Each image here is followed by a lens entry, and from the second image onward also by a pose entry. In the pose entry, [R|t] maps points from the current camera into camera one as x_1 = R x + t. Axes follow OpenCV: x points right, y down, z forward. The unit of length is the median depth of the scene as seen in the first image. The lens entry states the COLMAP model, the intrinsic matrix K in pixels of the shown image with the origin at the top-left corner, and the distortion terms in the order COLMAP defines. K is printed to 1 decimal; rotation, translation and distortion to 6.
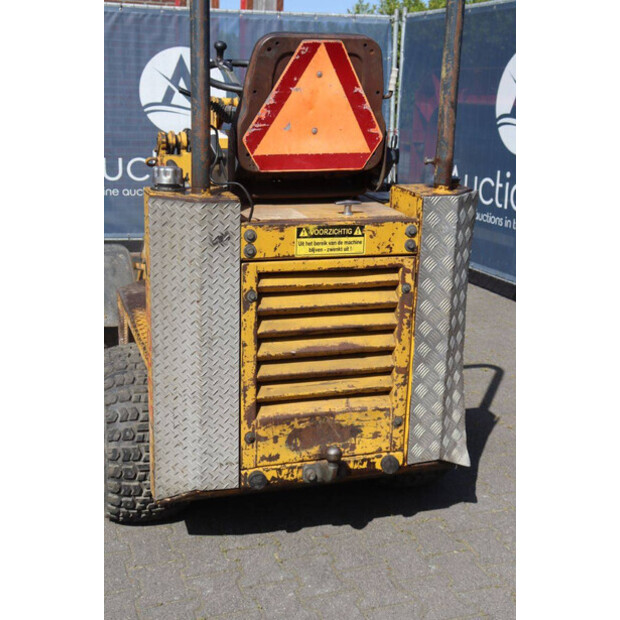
lens RADIAL K [[863.5, 0, 310.2], [0, 863.5, 309.1], [0, 0, 1]] dist [0.055802, 0.000000]
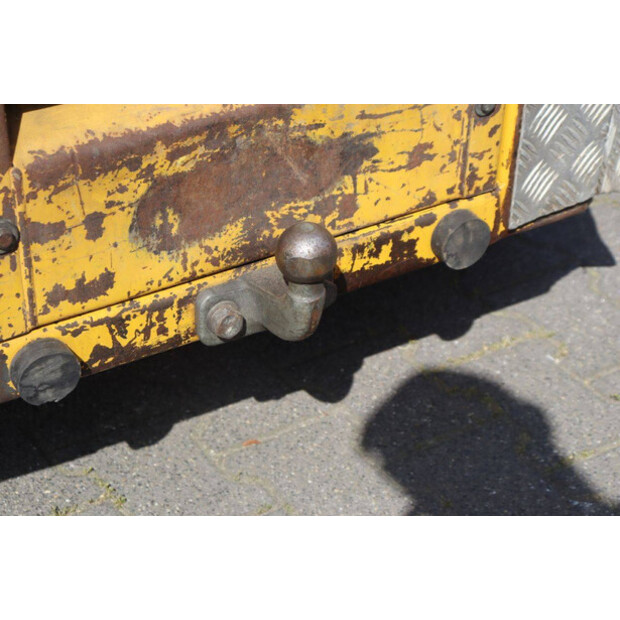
lens RADIAL K [[1446.3, 0, 311.1], [0, 1446.3, 308.3], [0, 0, 1]] dist [0.365491, 0.000000]
pose [[0.974973, -0.134839, 0.176763, -0.057452], [0.066515, 0.935576, 0.346805, 0.018605], [-0.212138, -0.326369, 0.921130, 0.540896]]
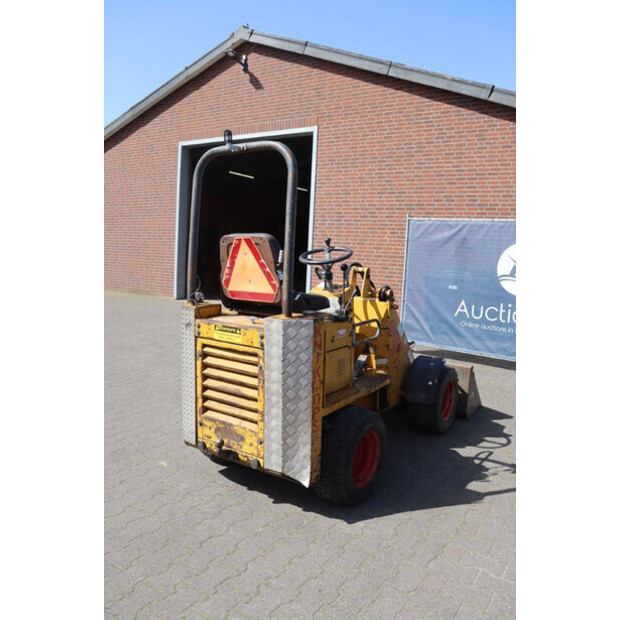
lens RADIAL K [[527.5, 0, 312.8], [0, 527.5, 310.7], [0, 0, 1]] dist [-0.124762, 0.028421]
pose [[0.611580, 0.091812, -0.785838, 1.023196], [-0.220418, 0.973692, -0.057782, -0.097767], [0.759859, 0.208551, 0.615727, 0.368856]]
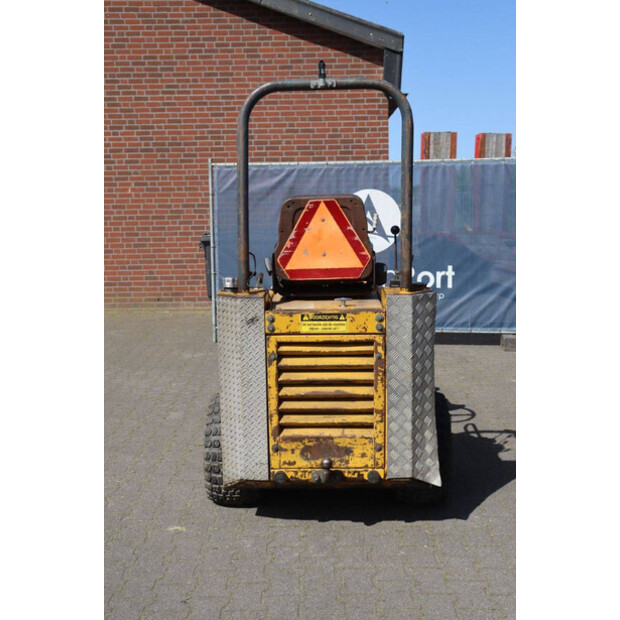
lens RADIAL K [[738.3, 0, 310.1], [0, 738.3, 311.1], [0, 0, 1]] dist [0.002205, 0.000000]
pose [[0.941599, 0.011041, -0.336557, 0.423291], [-0.049617, 0.993102, -0.106236, 0.040260], [0.333062, 0.116730, 0.935651, -0.248287]]
